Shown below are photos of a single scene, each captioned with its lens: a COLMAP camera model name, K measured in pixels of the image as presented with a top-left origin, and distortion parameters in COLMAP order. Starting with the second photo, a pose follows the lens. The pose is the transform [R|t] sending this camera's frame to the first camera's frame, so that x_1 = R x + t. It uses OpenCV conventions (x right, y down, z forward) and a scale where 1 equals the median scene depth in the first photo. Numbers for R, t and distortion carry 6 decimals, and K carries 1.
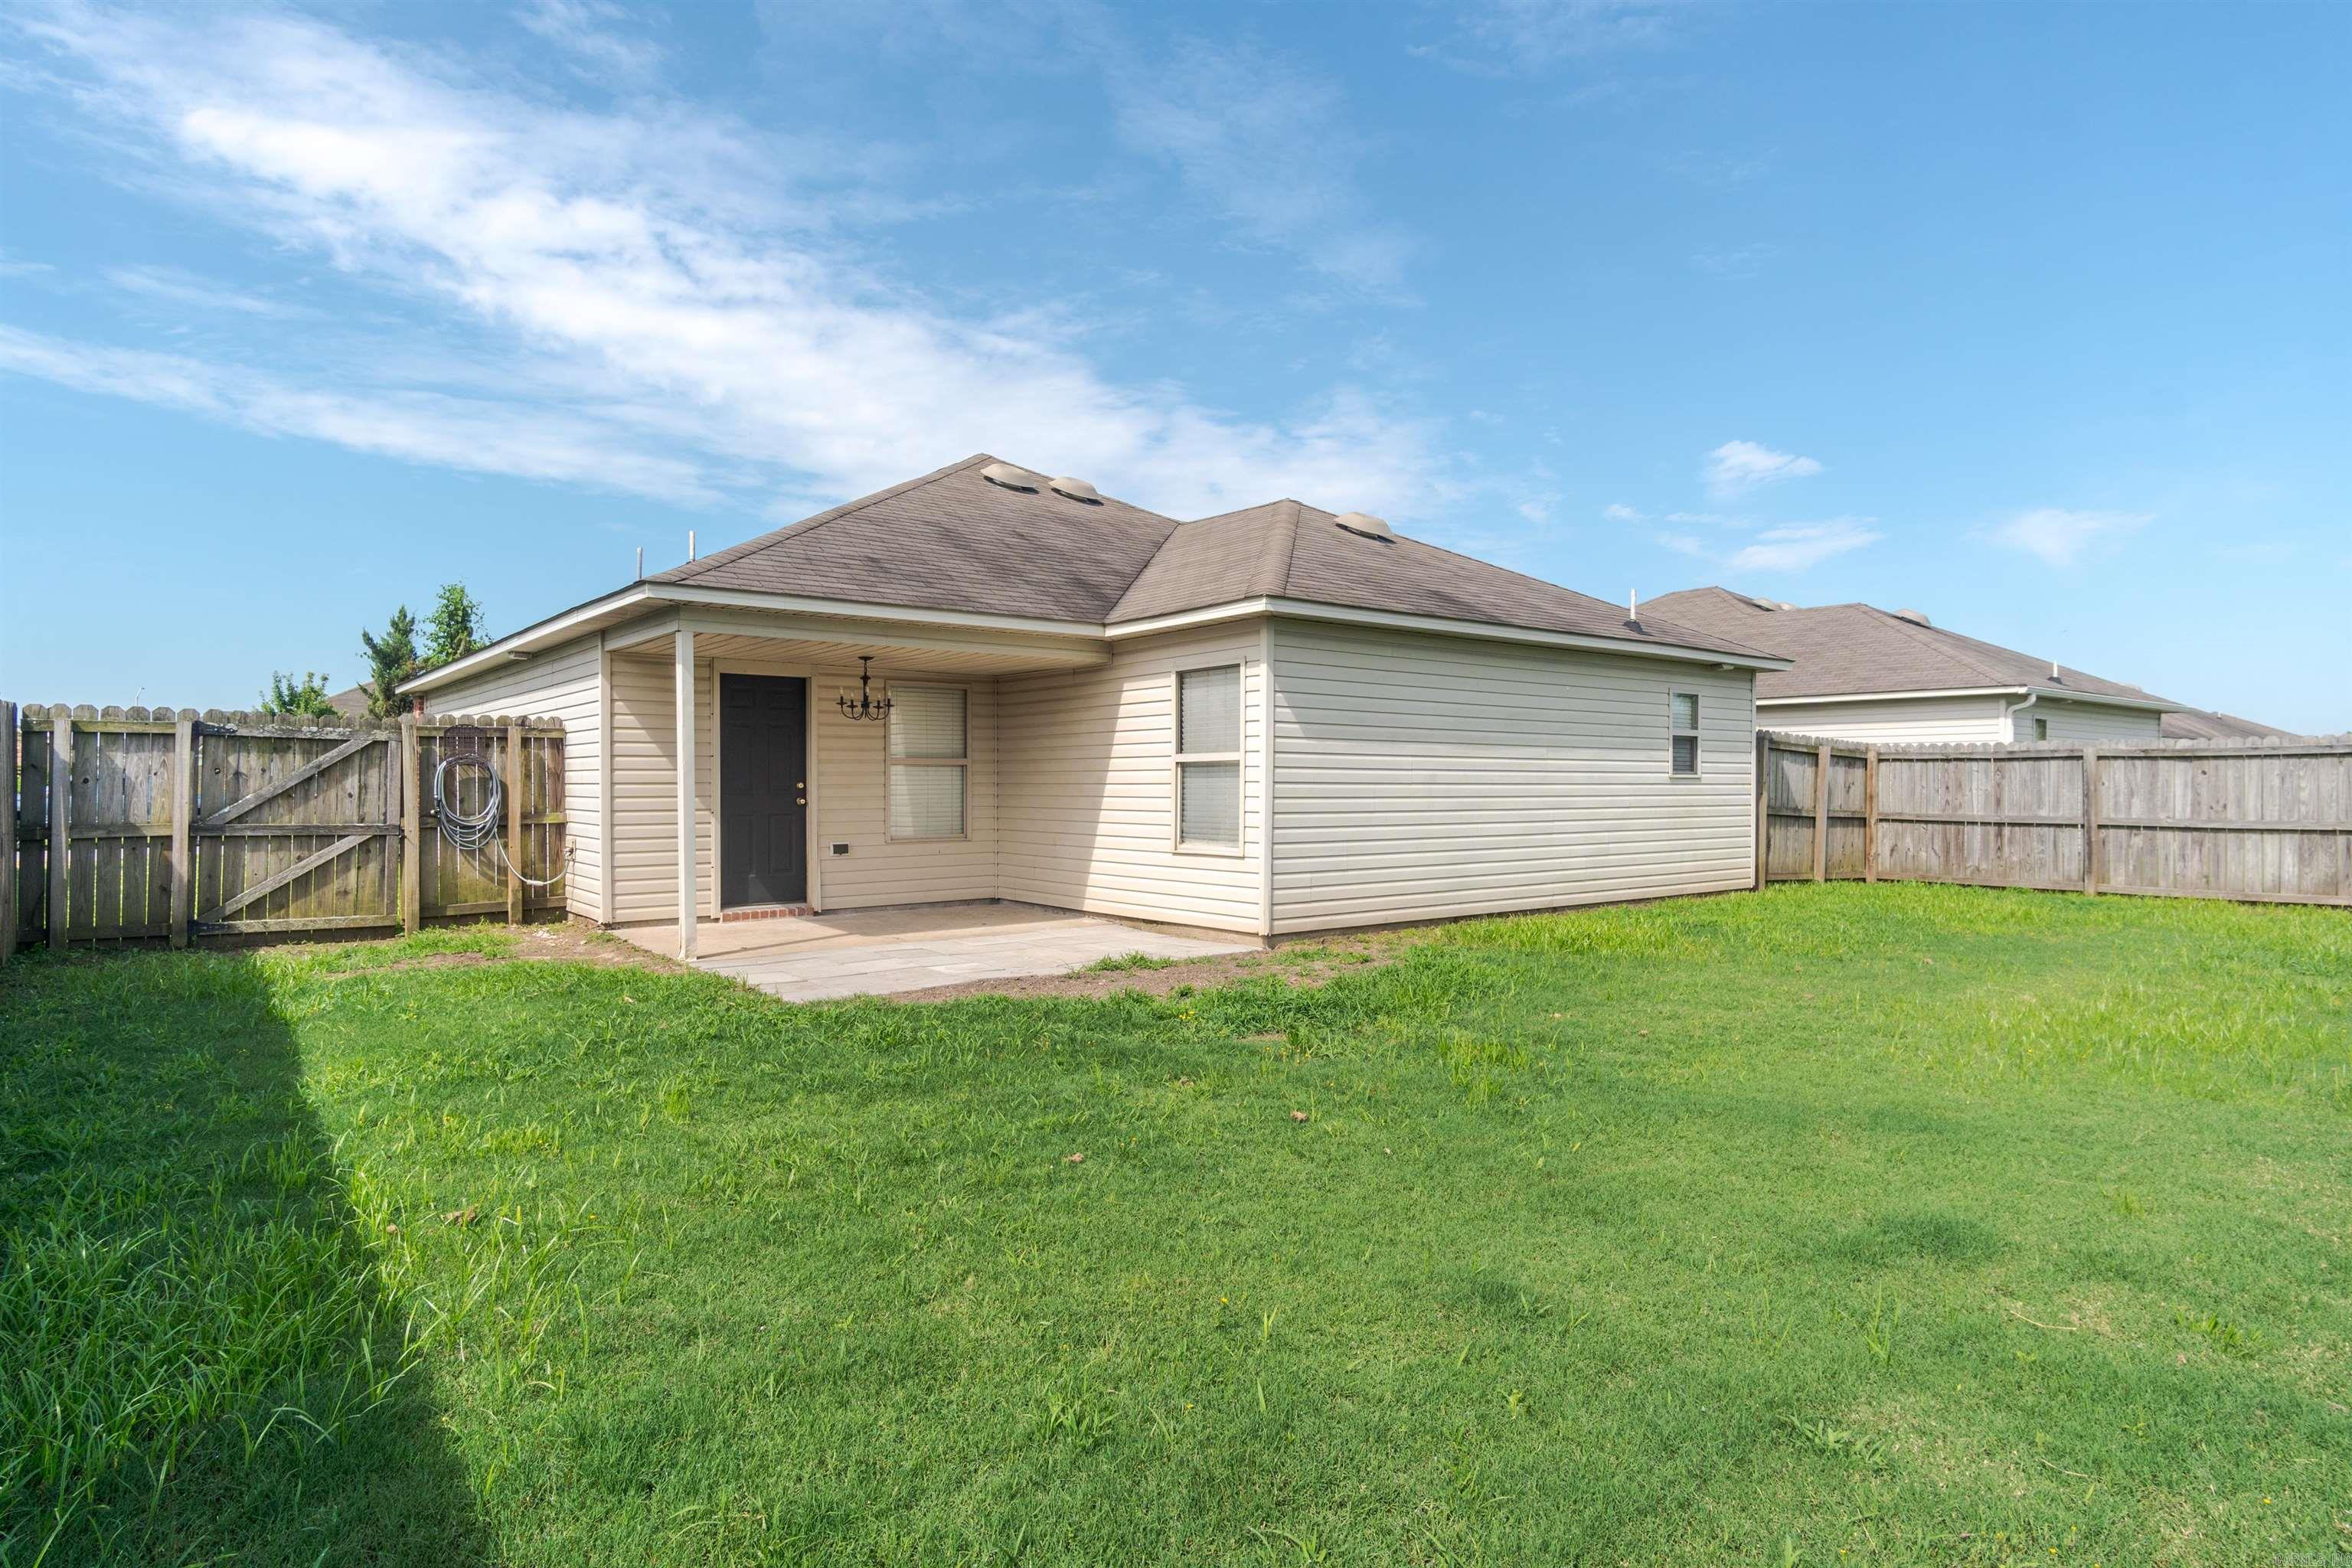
lens RADIAL K [[1256.7, 0, 1177.2], [0, 1256.7, 806.7], [0, 0, 1]] dist [0.003797, 0.001858]
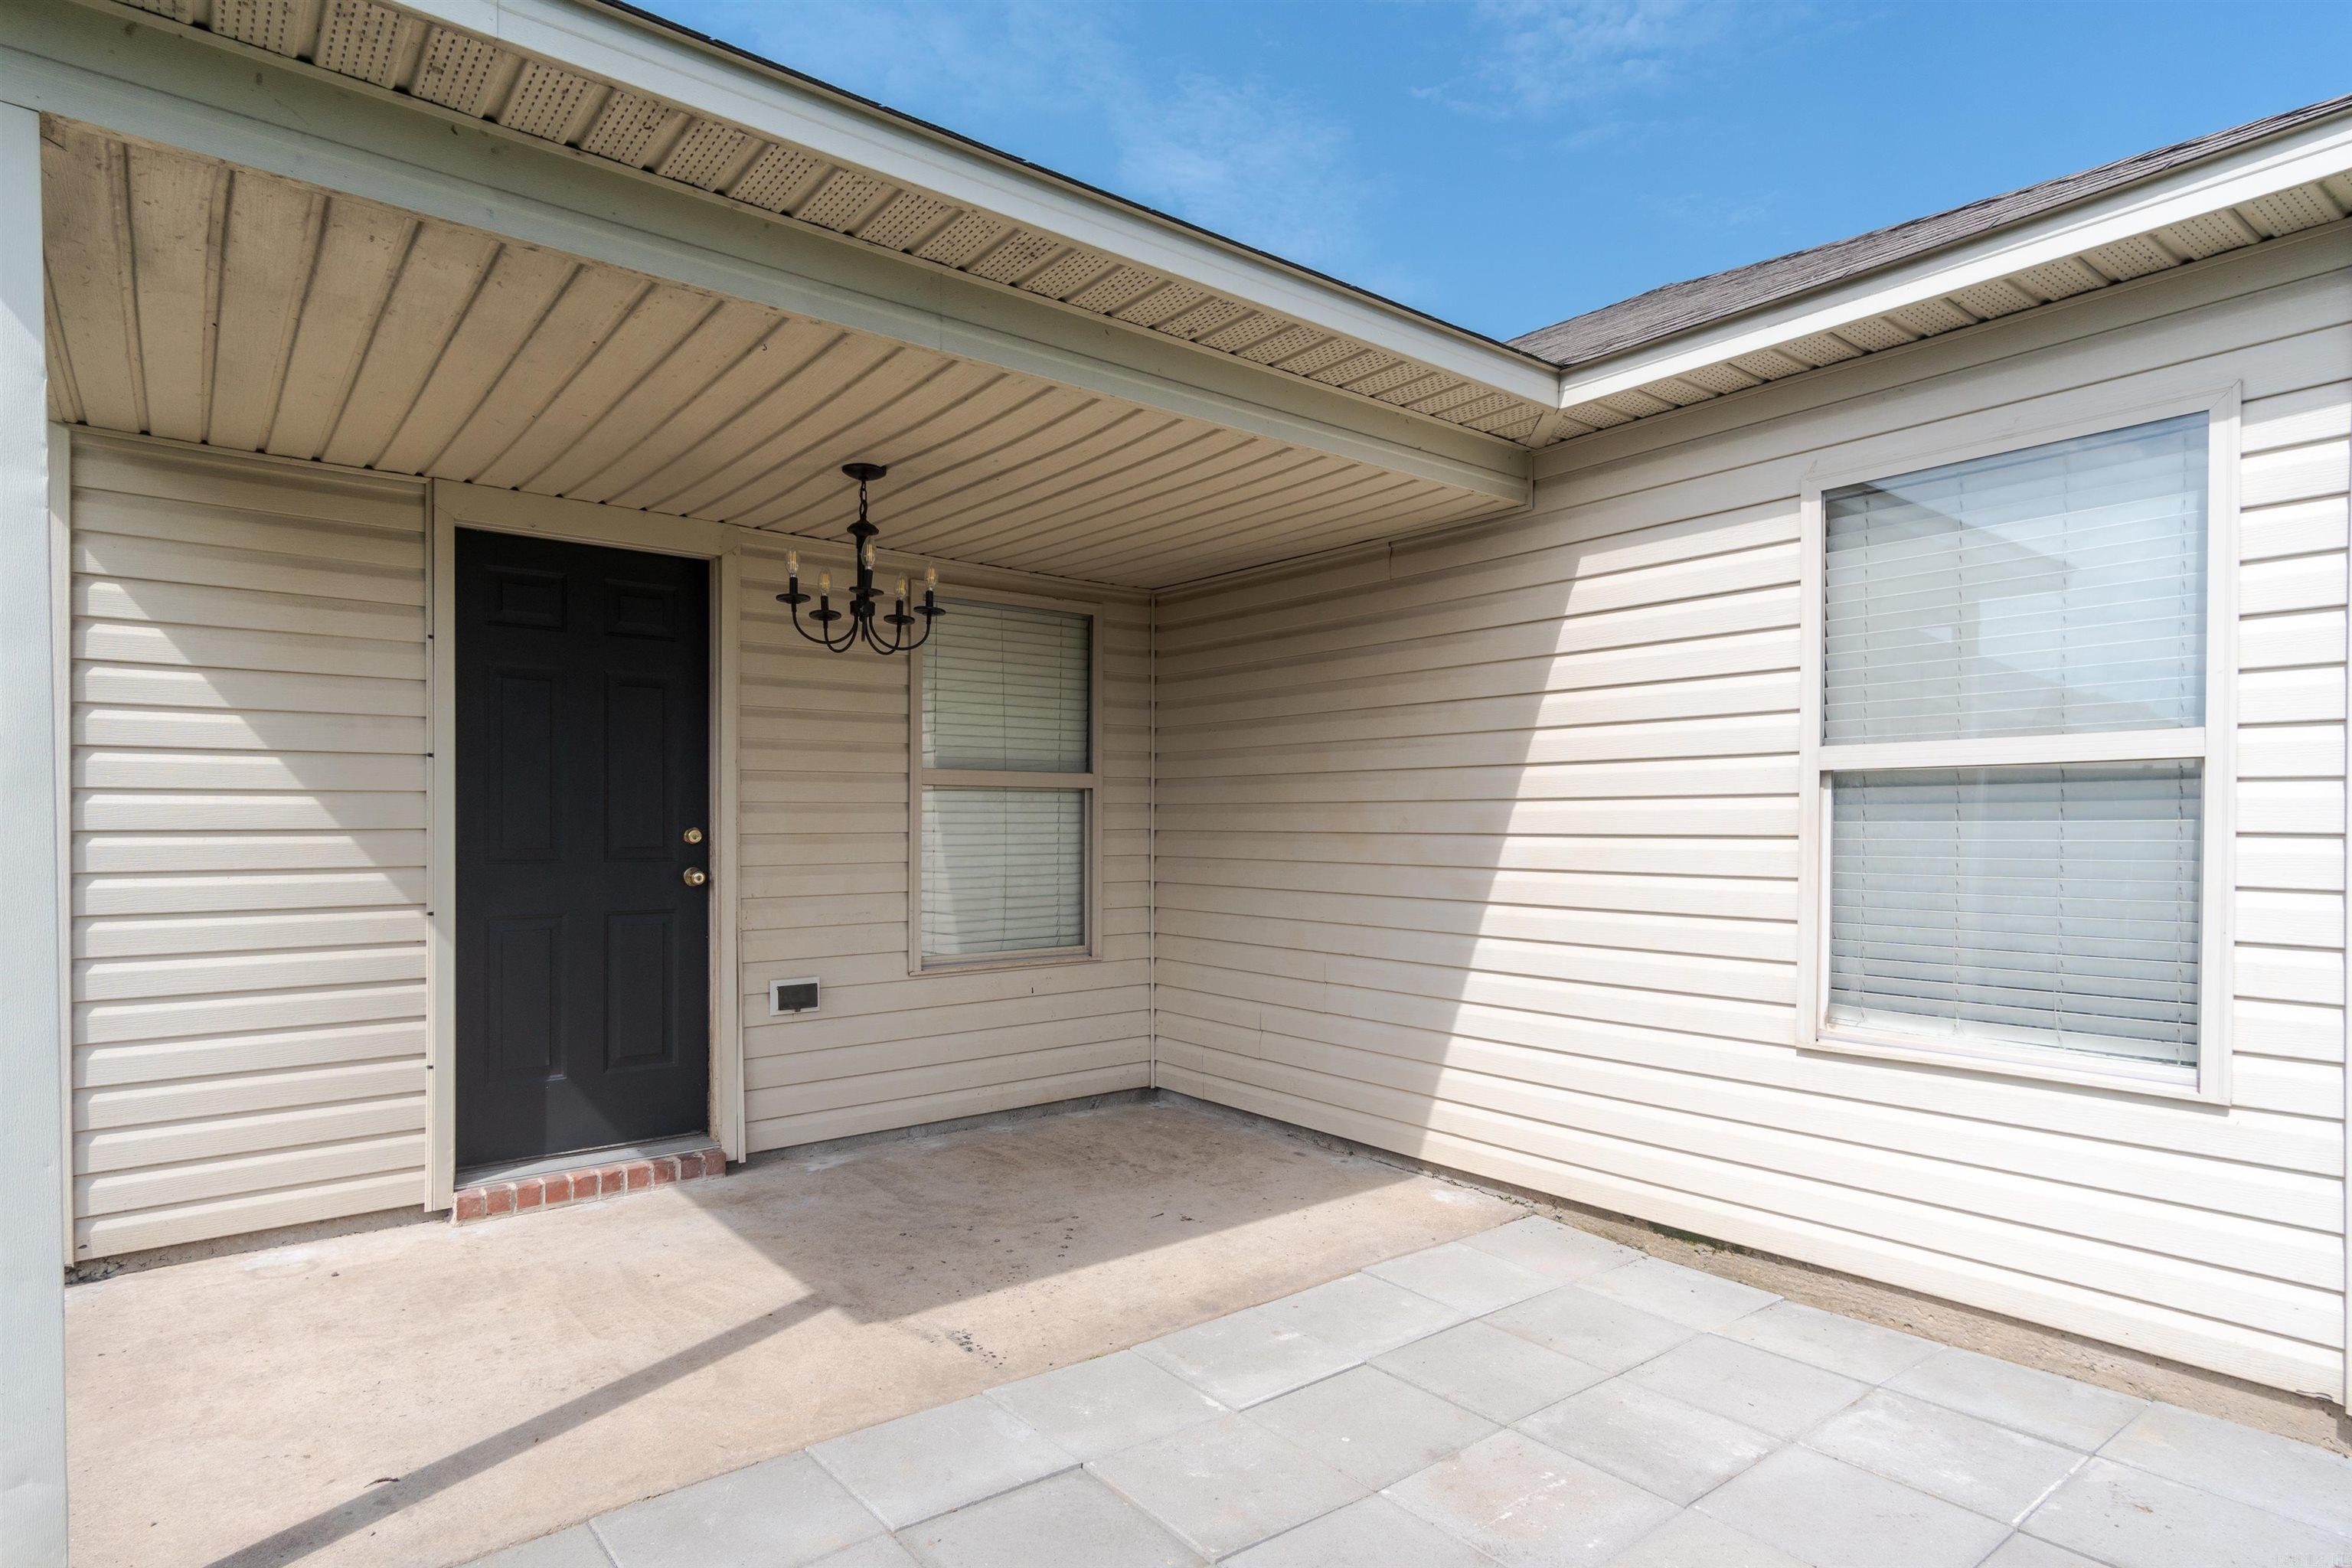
lens RADIAL K [[1256.7, 0, 1177.2], [0, 1256.7, 806.7], [0, 0, 1]] dist [0.003797, 0.001858]
pose [[0.999999, 0.001392, 0.000103, -0.150780], [-0.001389, 0.999553, -0.029874, -0.014833], [-0.000144, 0.029874, 0.999554, 0.613132]]
